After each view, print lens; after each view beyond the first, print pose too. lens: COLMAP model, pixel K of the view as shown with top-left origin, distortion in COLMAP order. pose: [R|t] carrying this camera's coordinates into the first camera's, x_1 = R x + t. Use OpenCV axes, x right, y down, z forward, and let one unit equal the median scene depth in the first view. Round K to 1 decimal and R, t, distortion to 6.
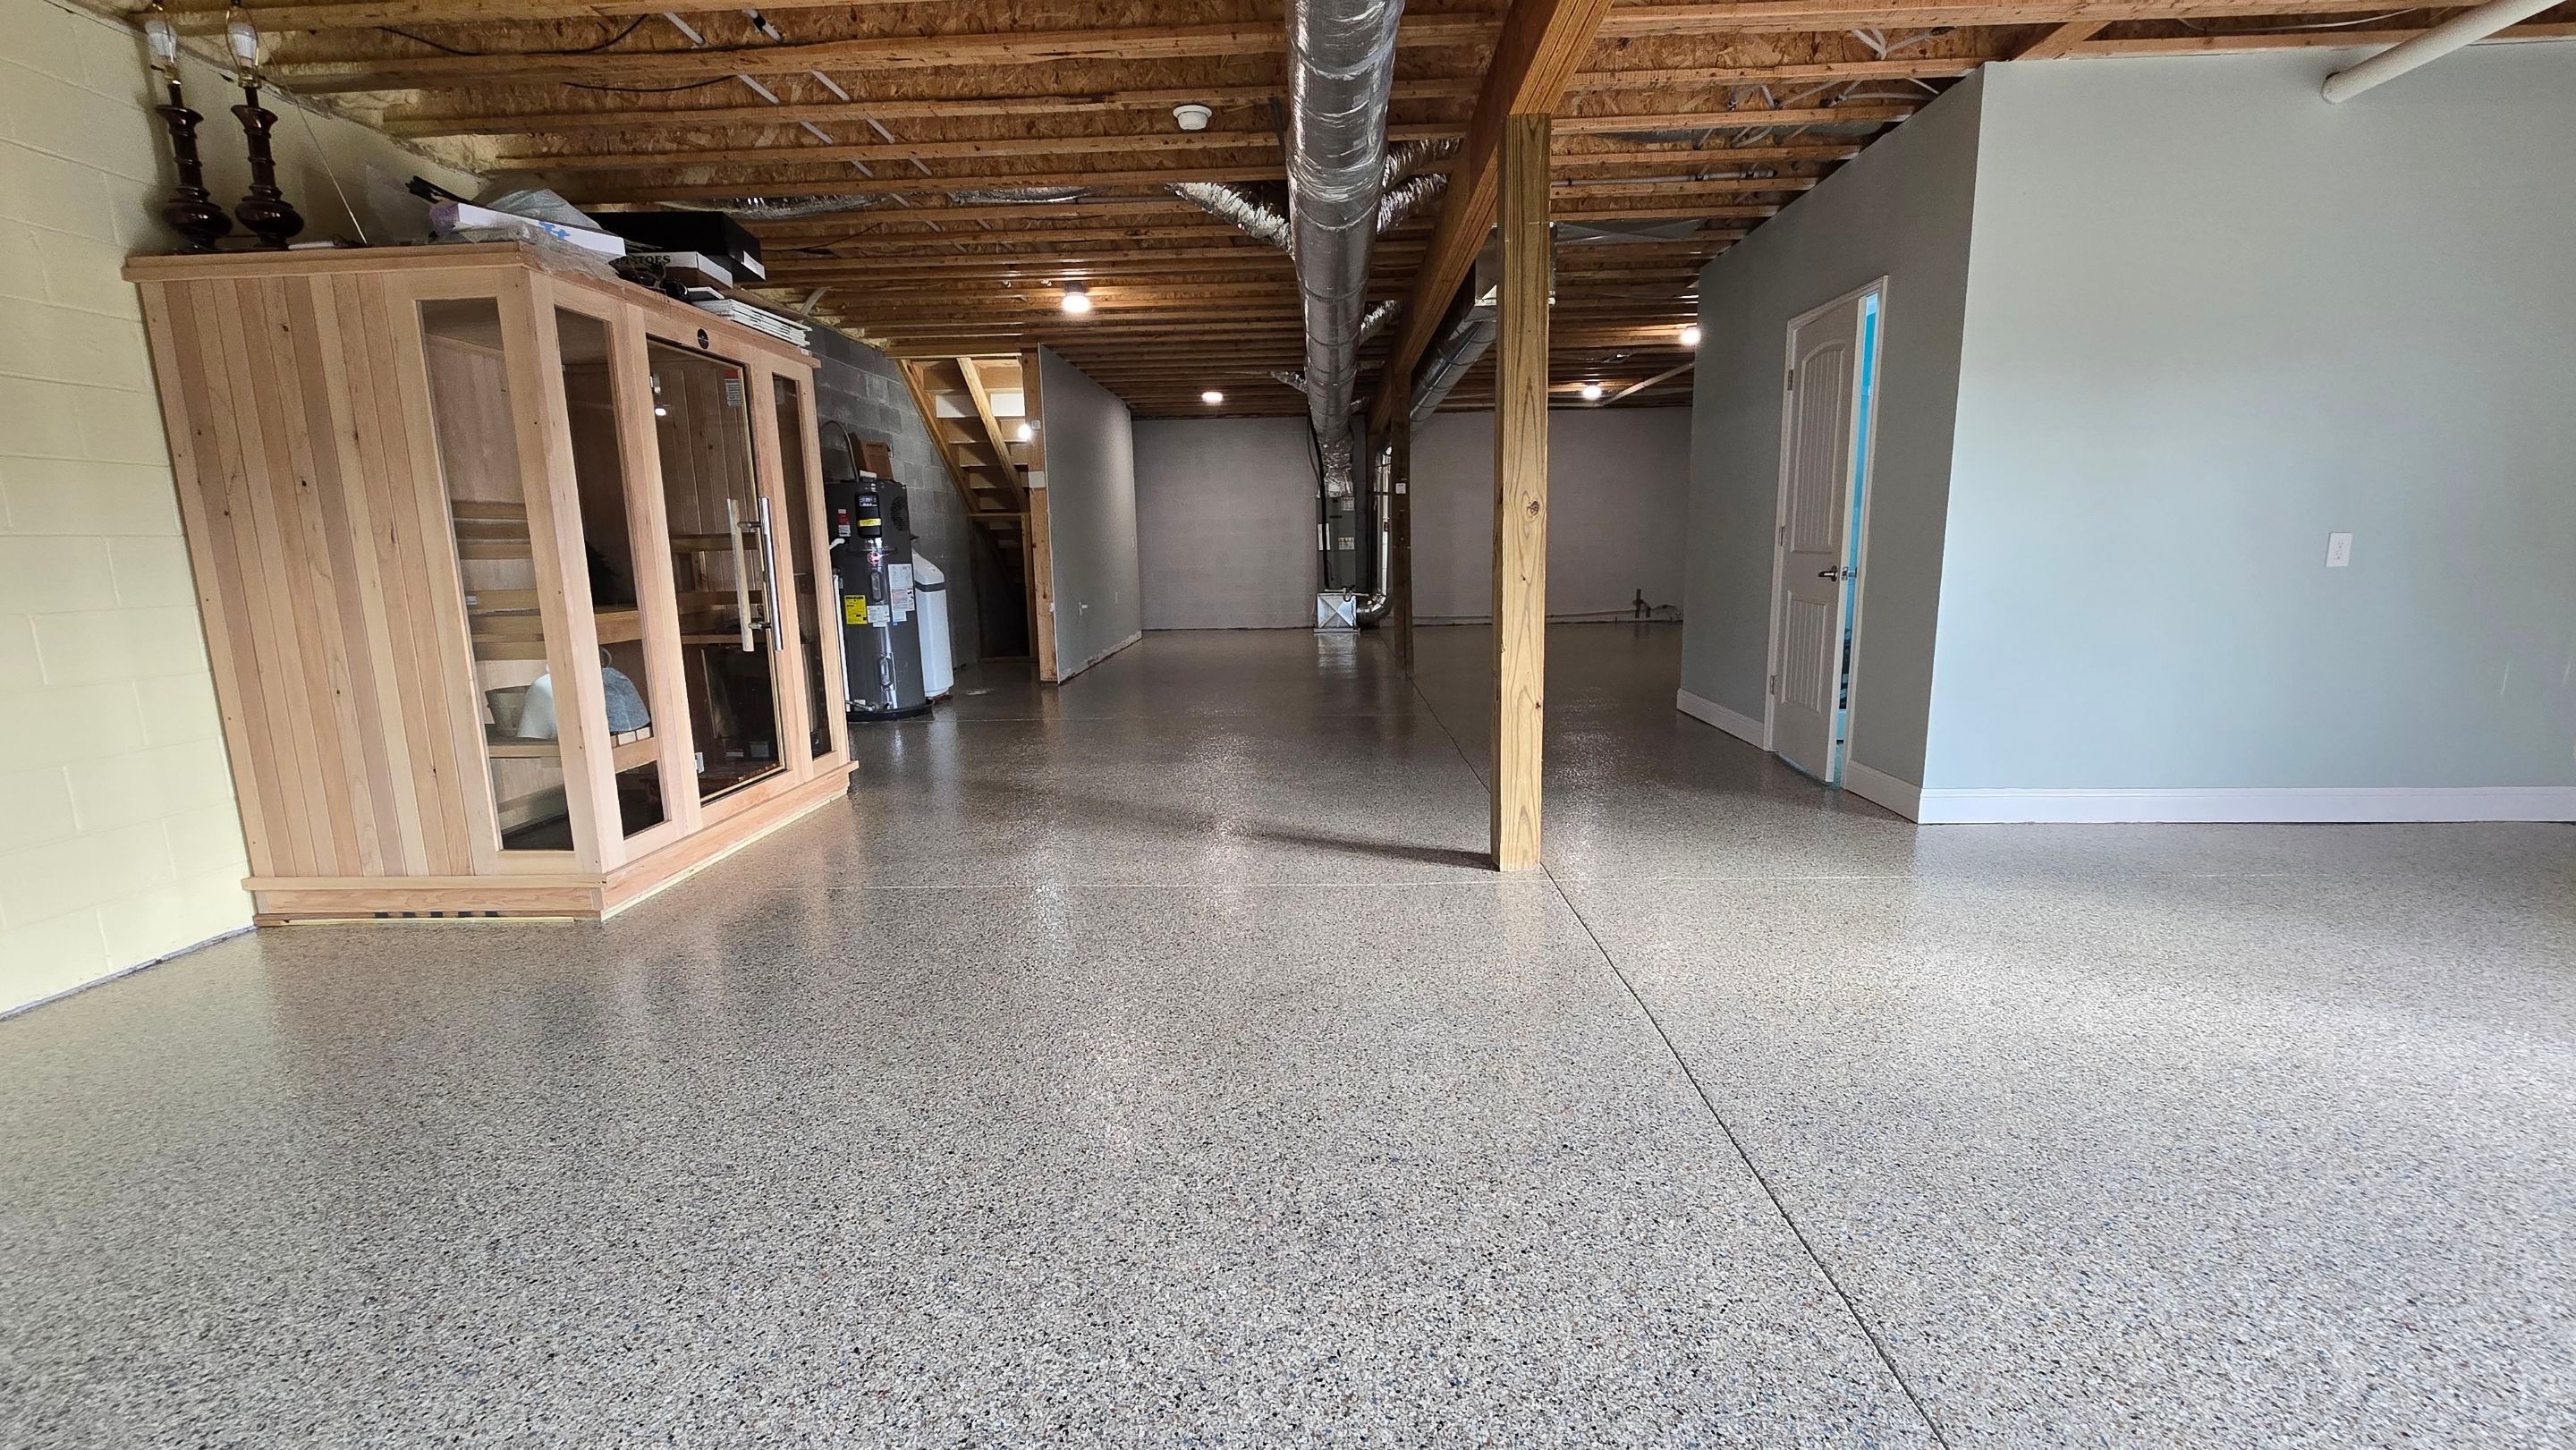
lens RADIAL K [[1073.8, 0, 1287.7], [0, 1073.8, 727.1], [0, 0, 1]] dist [-0.000369, -0.000185]
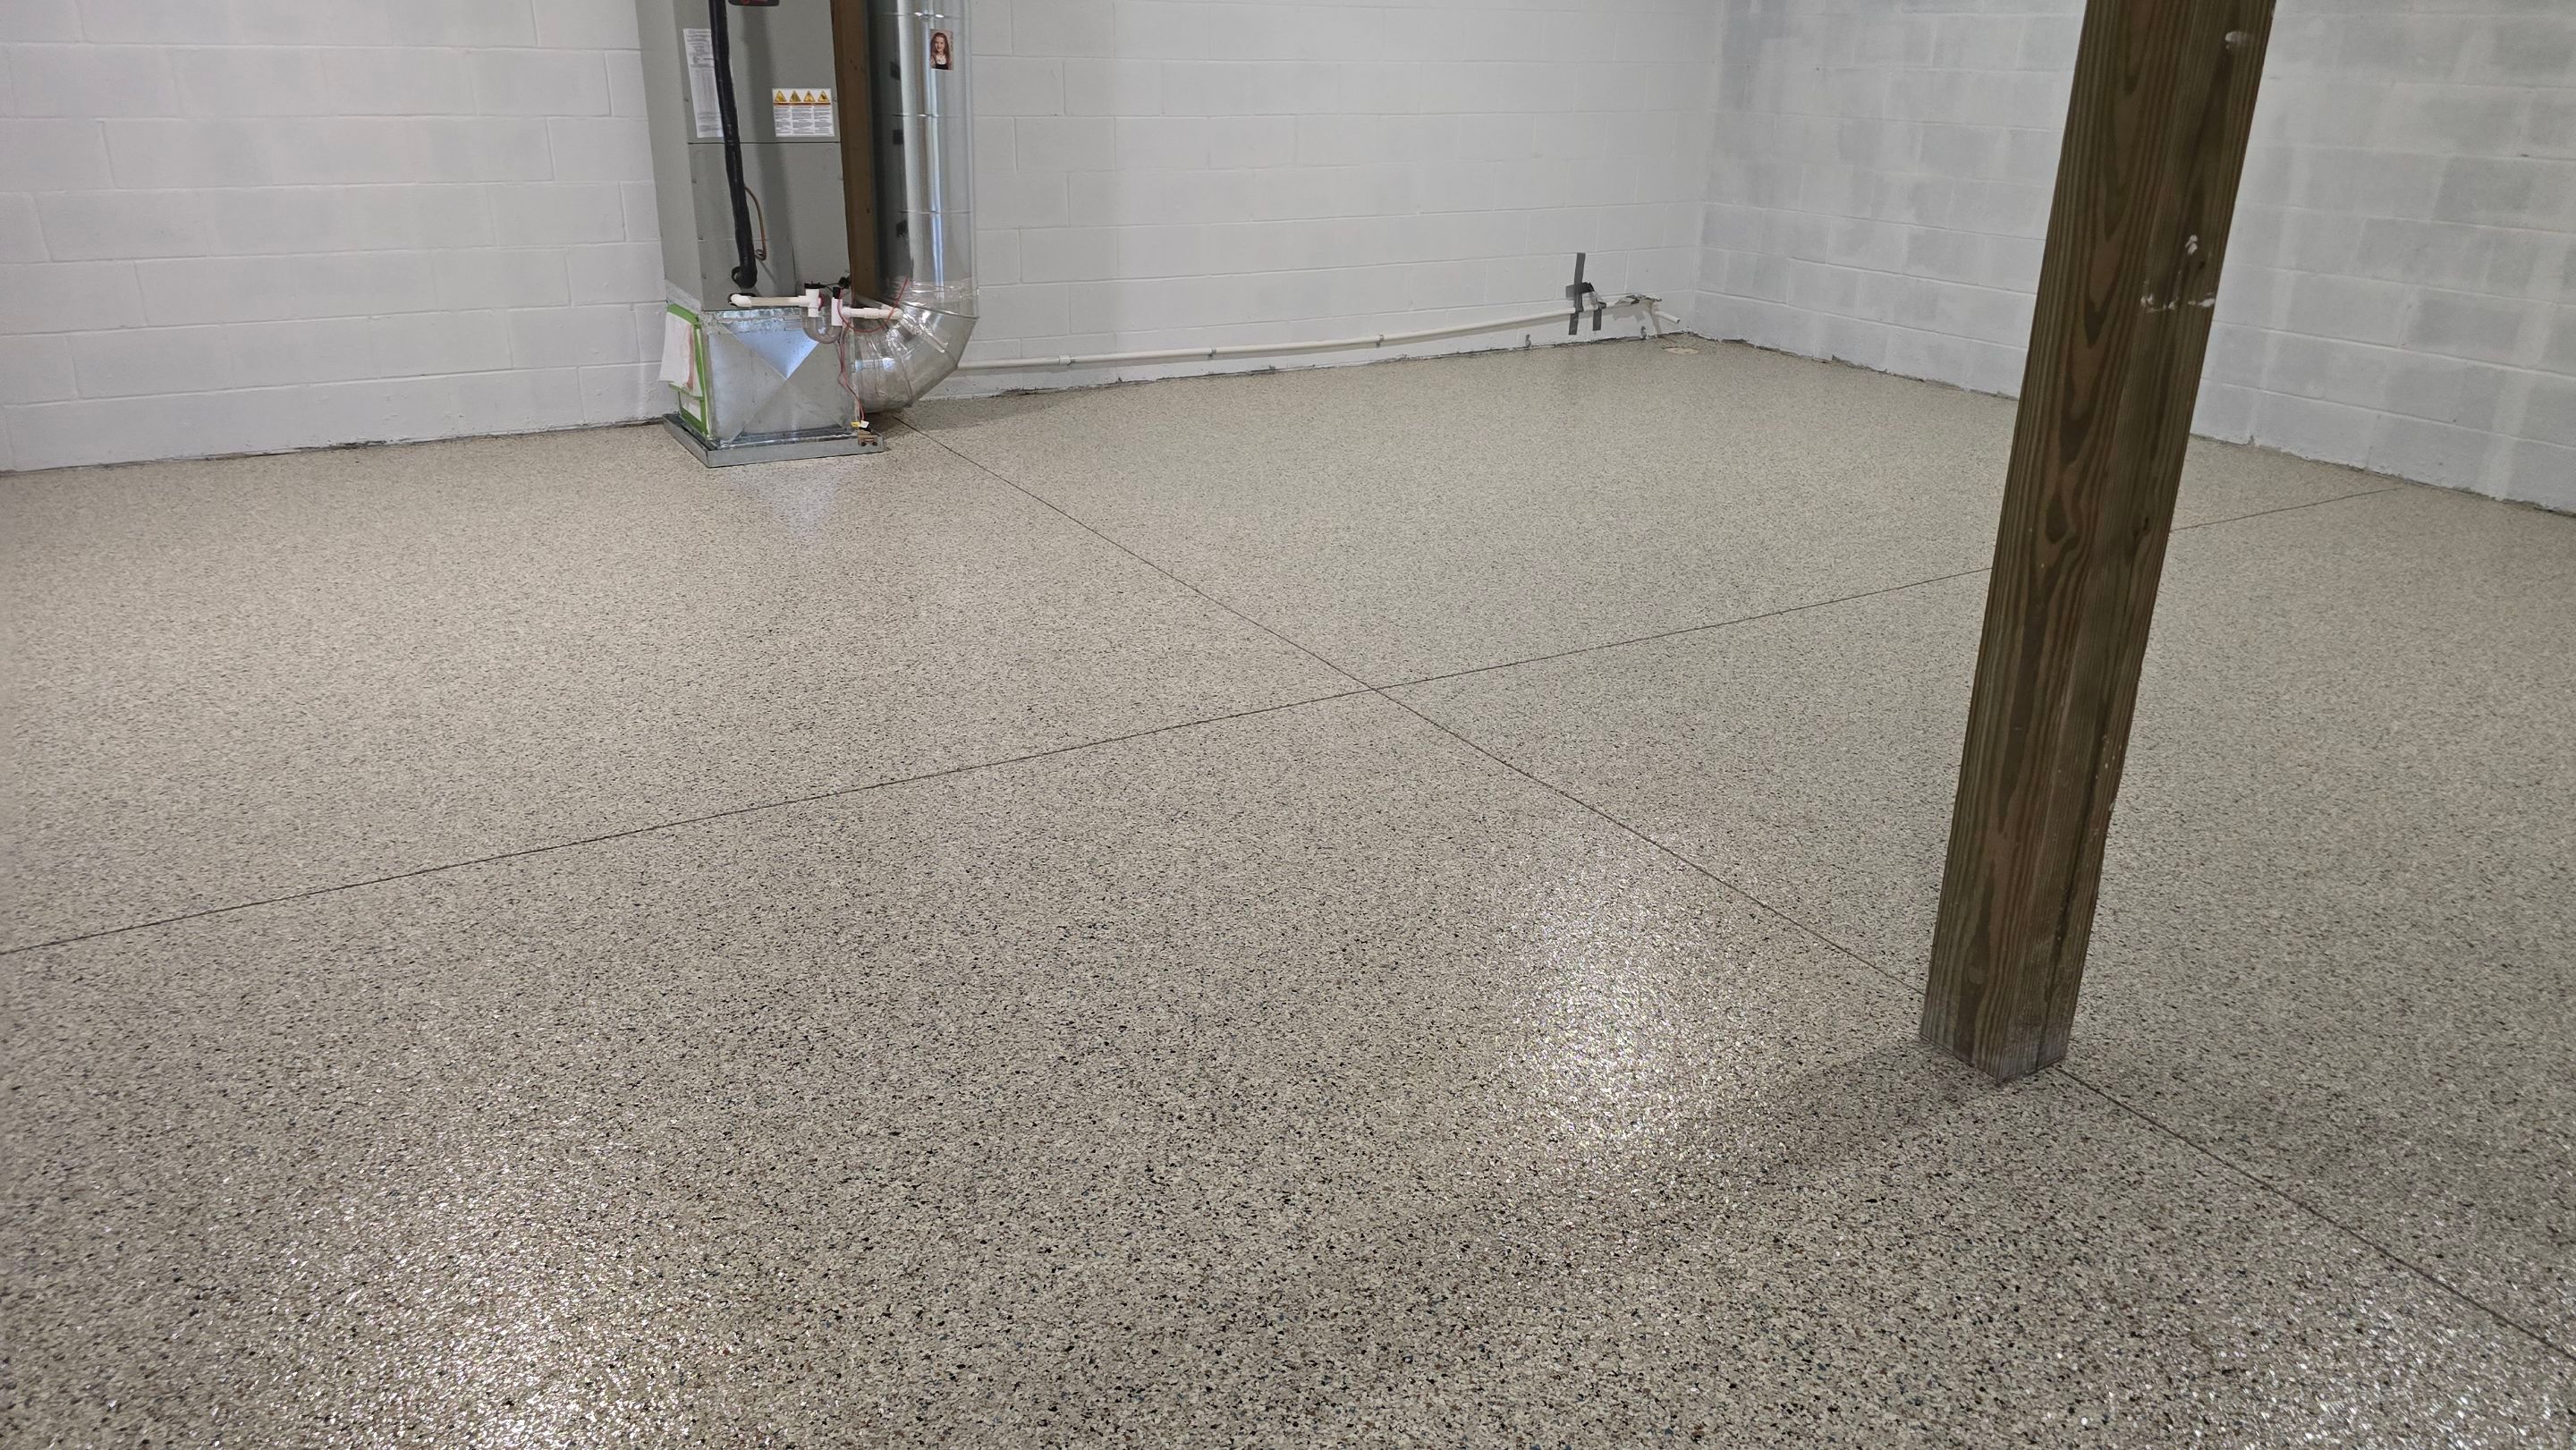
lens RADIAL K [[1738.3, 0, 1268.9], [0, 1738.3, 726.0], [0, 0, 1]] dist [0.042507, -0.028205]
pose [[0.853265, -0.162258, 0.495592, -0.271721], [0.058473, 0.974137, 0.218263, -0.373979], [-0.518189, -0.157258, 0.840684, 1.876712]]
